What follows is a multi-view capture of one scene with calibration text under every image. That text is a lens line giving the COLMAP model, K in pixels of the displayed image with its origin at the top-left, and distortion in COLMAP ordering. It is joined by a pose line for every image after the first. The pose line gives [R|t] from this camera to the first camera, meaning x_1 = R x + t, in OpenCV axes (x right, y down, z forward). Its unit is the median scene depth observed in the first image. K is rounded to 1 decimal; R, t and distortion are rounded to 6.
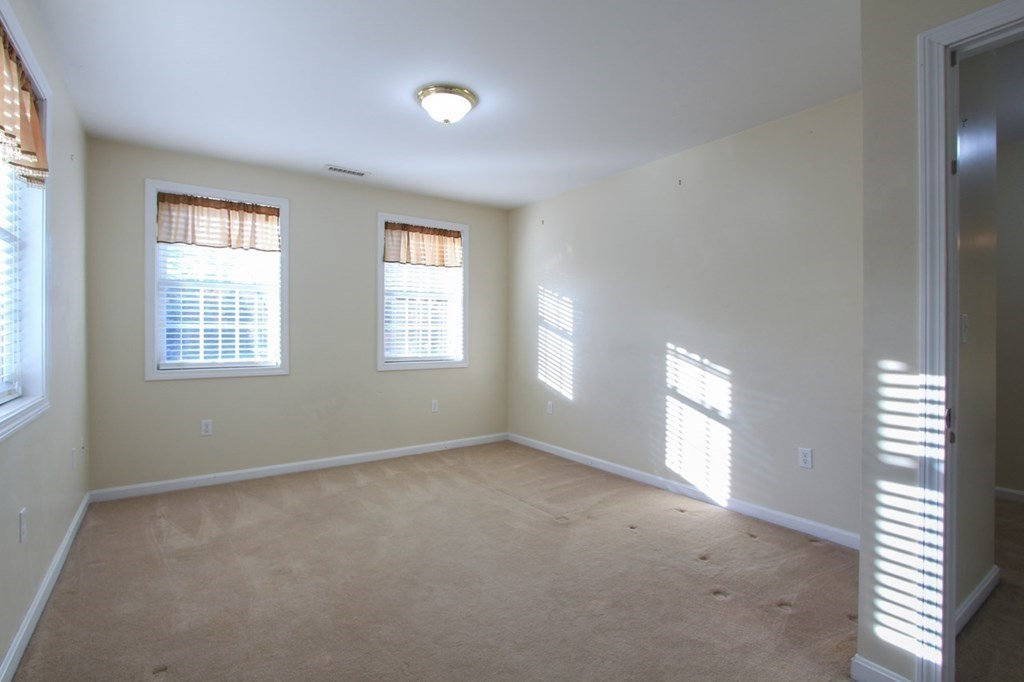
lens RADIAL K [[487.5, 0, 516.3], [0, 487.5, 332.6], [0, 0, 1]] dist [-0.002447, -0.000080]
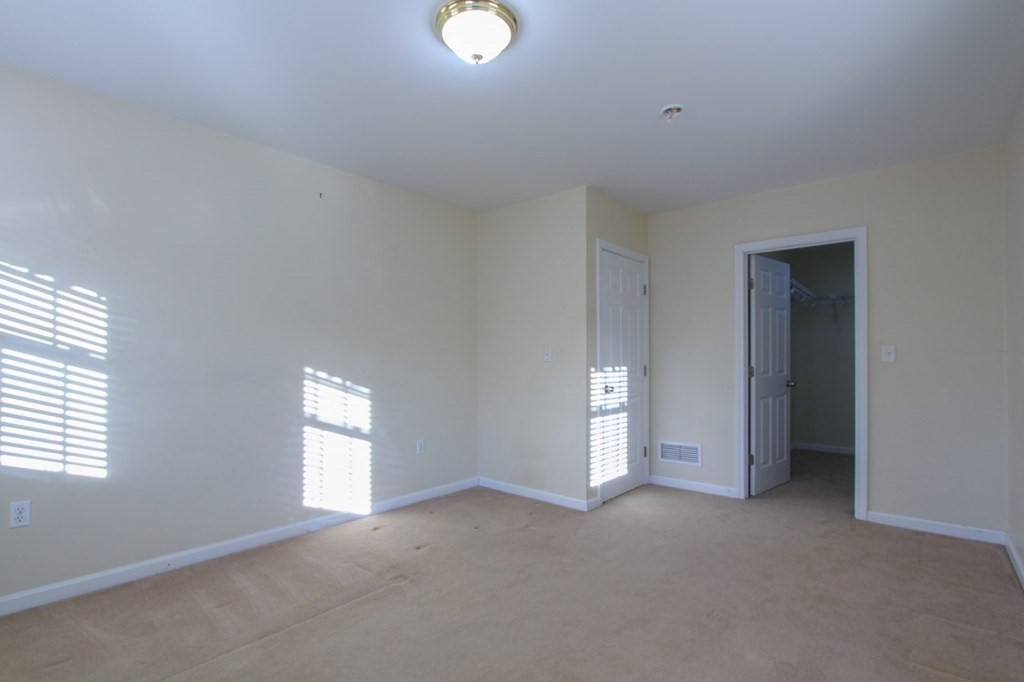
lens RADIAL K [[479.2, 0, 506.6], [0, 479.2, 341.7], [0, 0, 1]] dist [-0.000576, 0.000281]
pose [[-0.210827, 0.028612, 0.977105, -0.659731], [-0.002485, 0.999553, -0.029806, 0.000035], [-0.977520, -0.008712, -0.210661, 0.868959]]
